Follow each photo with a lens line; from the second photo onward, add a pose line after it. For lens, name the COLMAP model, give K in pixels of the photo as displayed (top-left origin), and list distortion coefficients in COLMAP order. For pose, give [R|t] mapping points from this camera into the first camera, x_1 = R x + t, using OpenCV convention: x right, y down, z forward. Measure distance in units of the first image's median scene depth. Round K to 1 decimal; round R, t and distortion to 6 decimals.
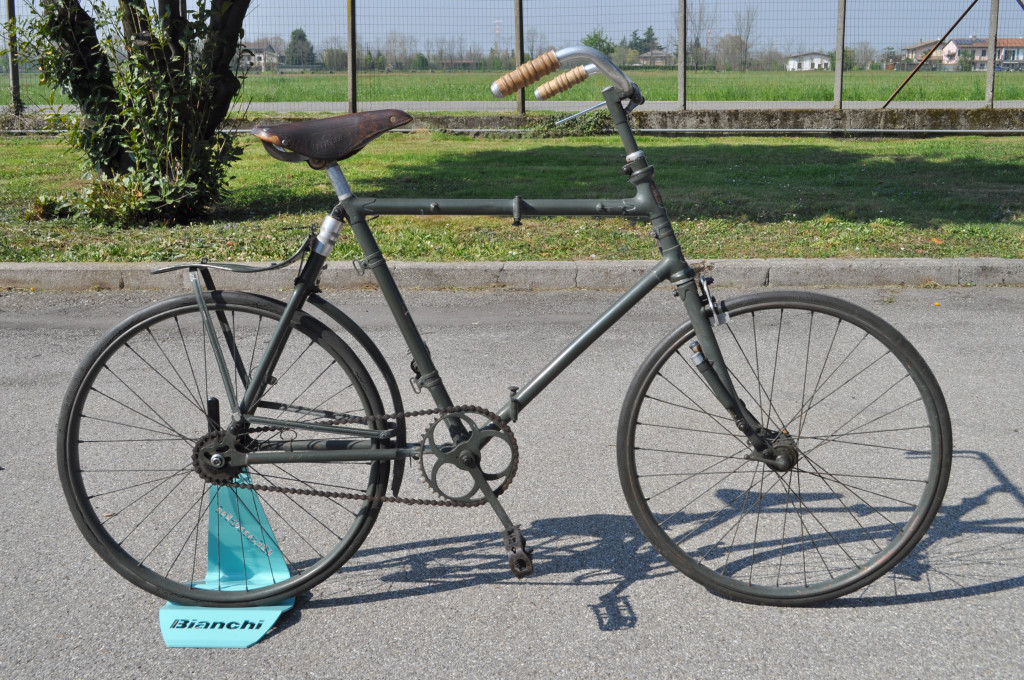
lens RADIAL K [[1078.1, 0, 512.0], [0, 1078.1, 340.0], [0, 0, 1]] dist [-0.017716, 0.000605]
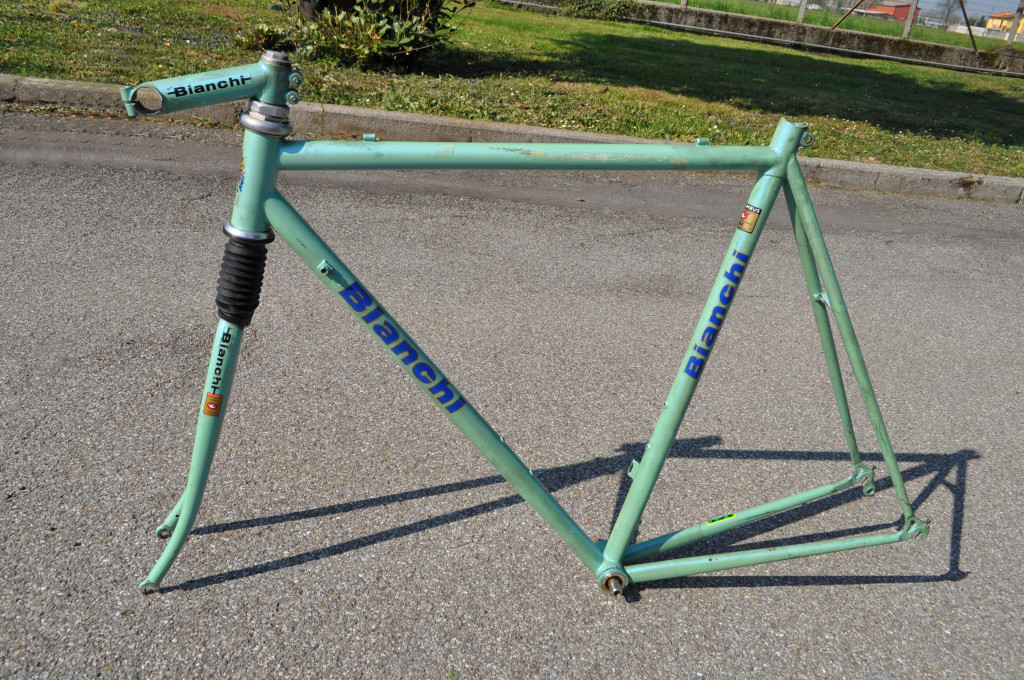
lens RADIAL K [[800.5, 0, 512.0], [0, 800.5, 340.0], [0, 0, 1]] dist [-0.010625, 0.000389]
pose [[0.978109, 0.055281, 0.200618, -0.358238], [-0.095175, 0.976167, 0.195039, -0.018208], [-0.185054, -0.209863, 0.960059, 0.211161]]
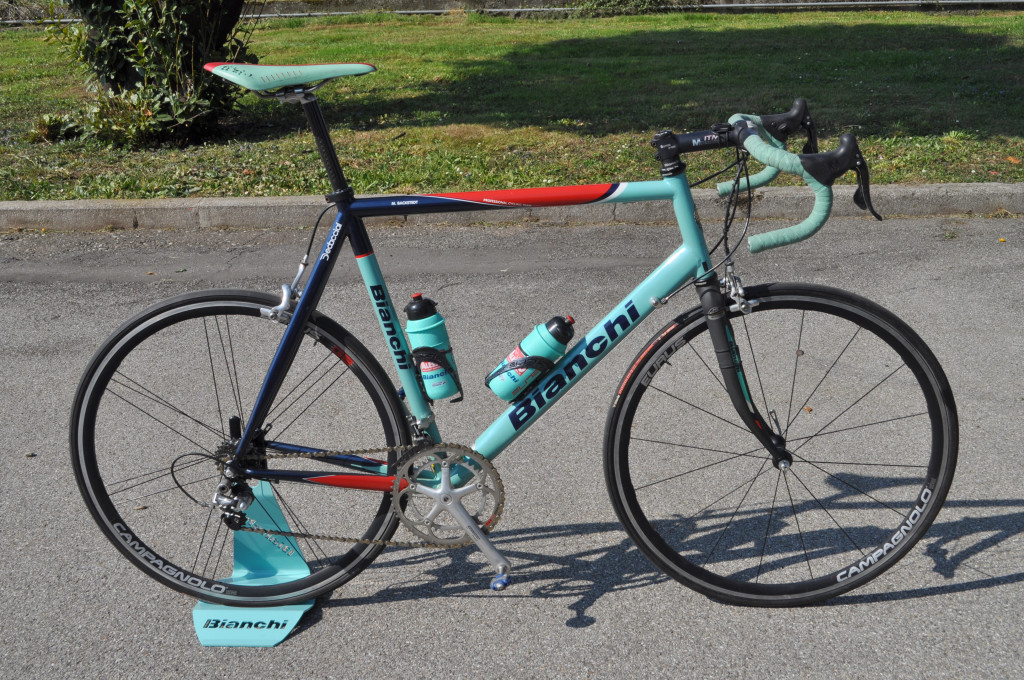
lens RADIAL K [[1219.2, 0, 512.0], [0, 1219.2, 340.0], [0, 0, 1]] dist [-0.024512, -0.000832]
pose [[0.998900, -0.005749, -0.046539, 0.015214], [0.010240, 0.995246, 0.096853, -0.038978], [0.045761, -0.097223, 0.994210, -0.050755]]
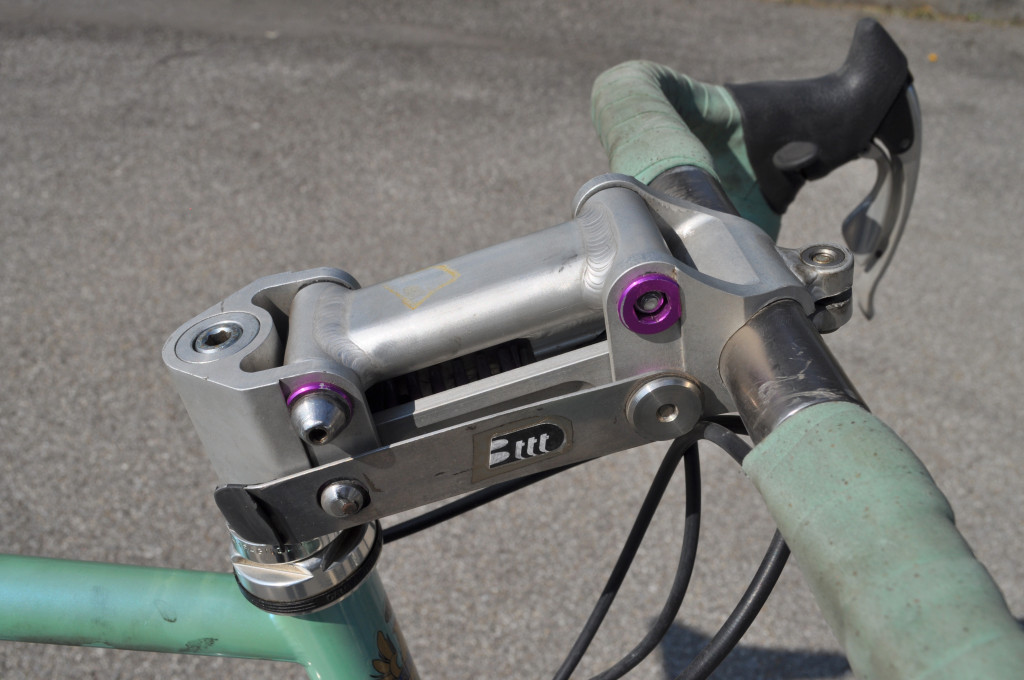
lens RADIAL K [[1013.6, 0, 512.0], [0, 1013.6, 340.0], [0, 0, 1]] dist [-0.016858, -0.012749]
pose [[0.992061, 0.078216, 0.098475, 0.043855], [-0.110796, 0.914045, 0.390187, -0.068298], [-0.059492, -0.398000, 0.915454, 0.230595]]
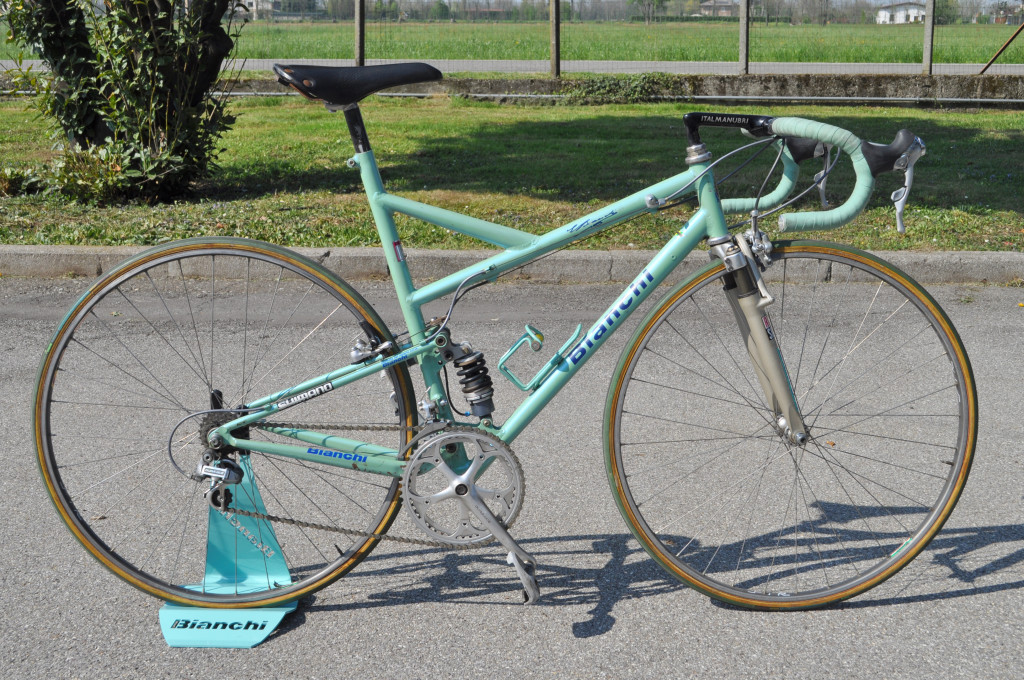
lens RADIAL K [[1278.4, 0, 512.0], [0, 1278.4, 340.0], [0, 0, 1]] dist [-0.014666, -0.009229]
pose [[0.999590, 0.013867, -0.025046, 0.004496], [-0.013873, 0.999904, -0.000065, 0.000795], [0.025043, 0.000413, 0.999686, -0.037126]]
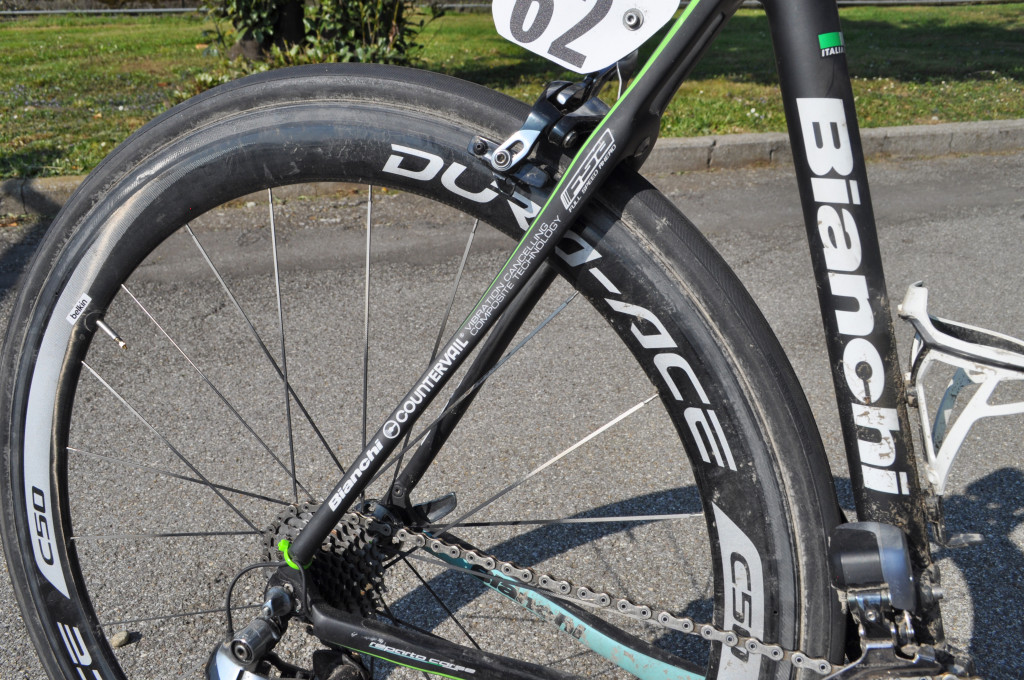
lens RADIAL K [[862.6, 0, 512.0], [0, 862.6, 340.0], [0, 0, 1]] dist [-0.013413, -0.005968]
pose [[0.966697, -0.102277, 0.234600, -0.398078], [0.062660, 0.983361, 0.170514, -0.031939], [-0.248136, -0.150135, 0.957020, 0.284076]]
